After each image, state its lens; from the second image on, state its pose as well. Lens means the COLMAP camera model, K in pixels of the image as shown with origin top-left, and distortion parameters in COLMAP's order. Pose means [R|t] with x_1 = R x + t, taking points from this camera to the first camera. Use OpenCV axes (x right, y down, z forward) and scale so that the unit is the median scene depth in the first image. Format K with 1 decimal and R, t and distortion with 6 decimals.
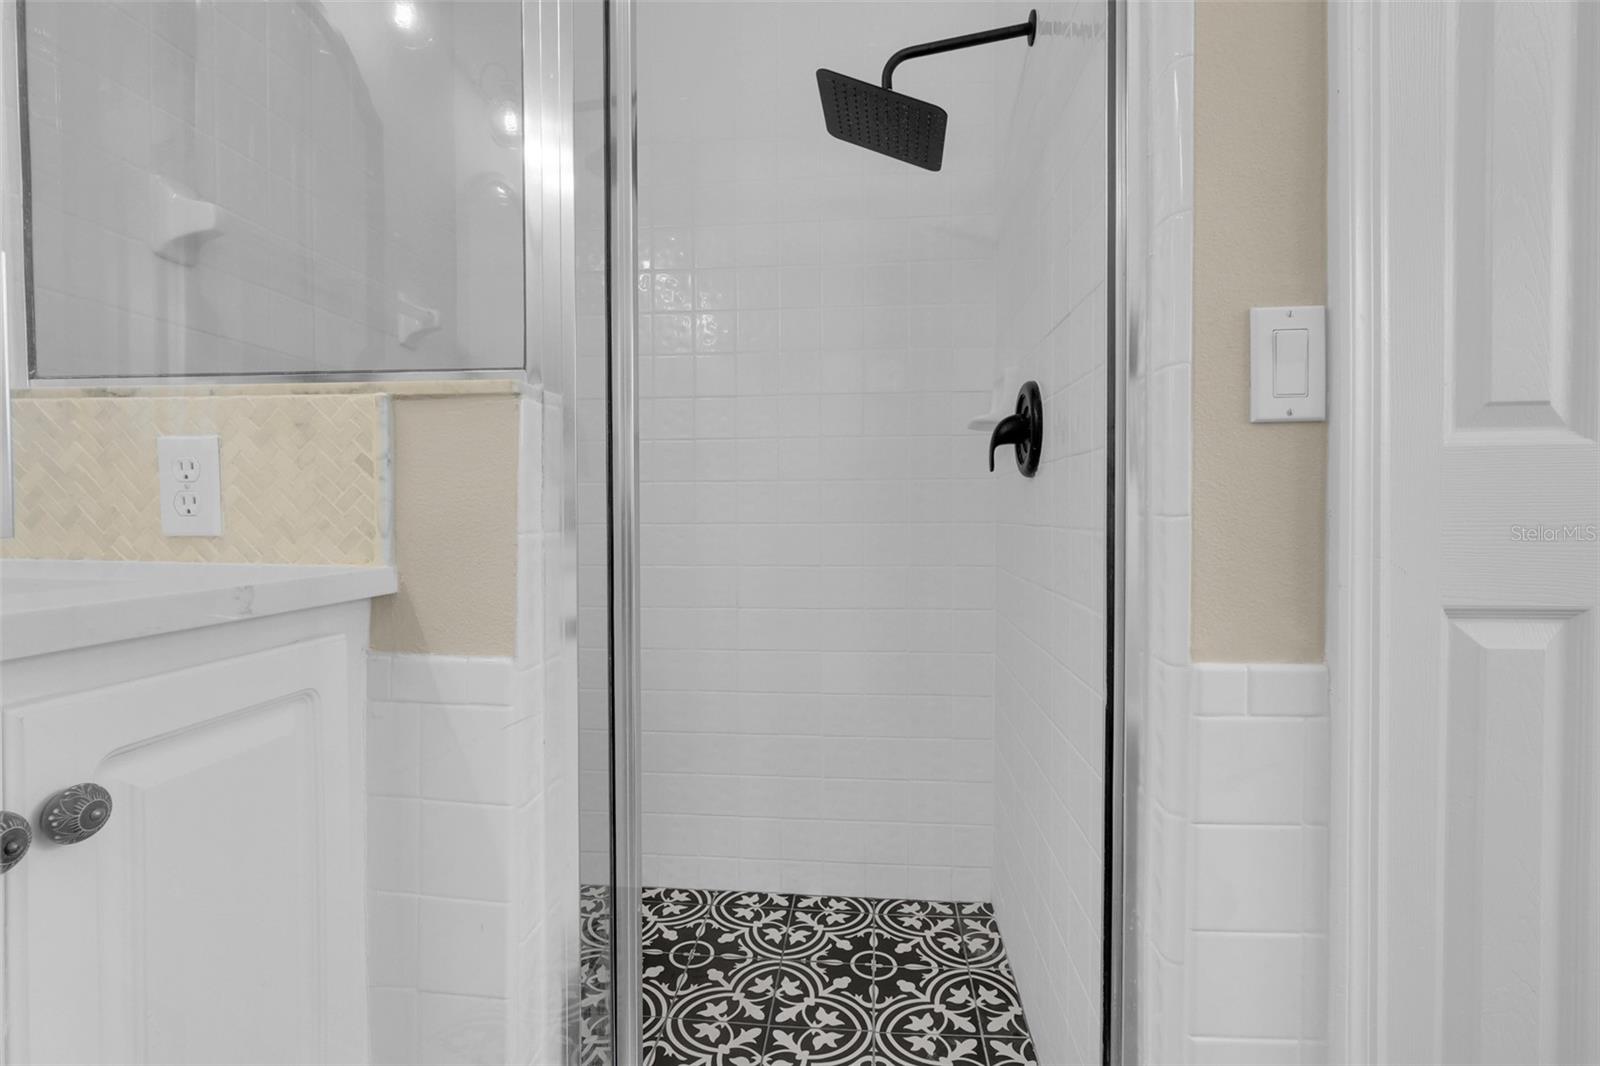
lens RADIAL K [[709.8, 0, 783.3], [0, 709.8, 533.3], [0, 0, 1]] dist [-0.011310, 0.004476]
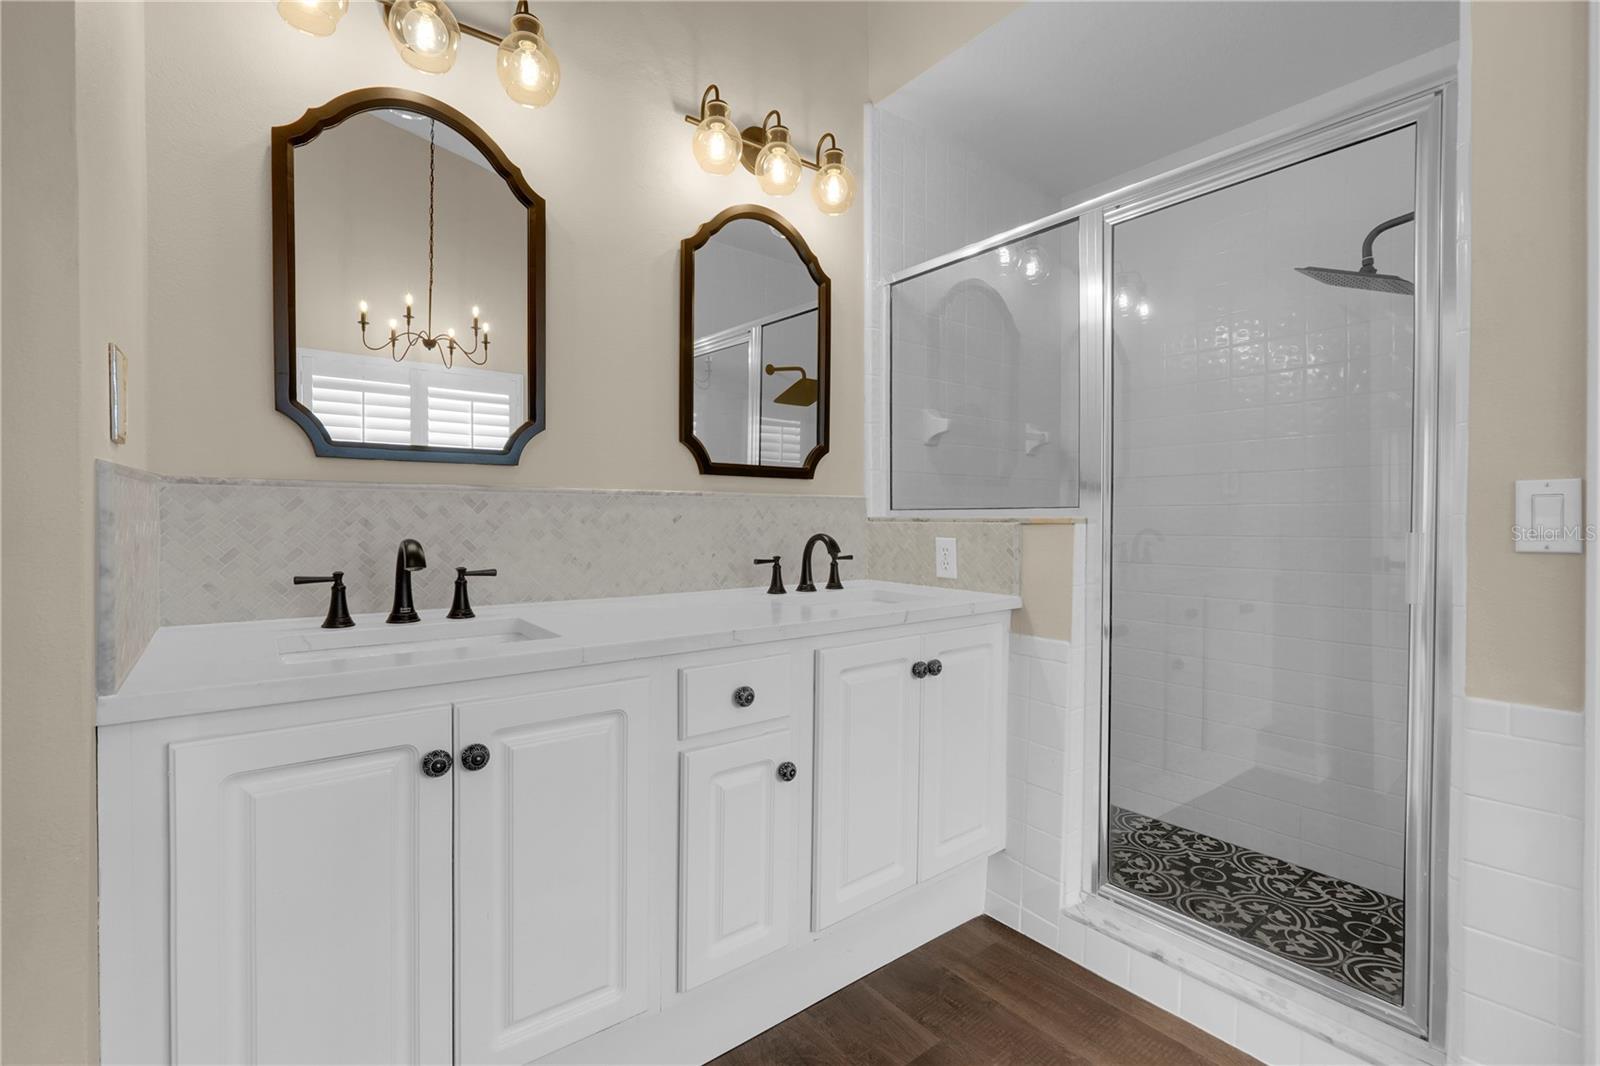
lens RADIAL K [[709.8, 0, 787.9], [0, 709.8, 535.8], [0, 0, 1]] dist [-0.011310, 0.004476]
pose [[0.680719, 0.017968, -0.732324, 0.604144], [-0.015896, 0.999826, 0.009756, -0.156701], [0.732372, 0.005000, 0.680886, -1.097908]]
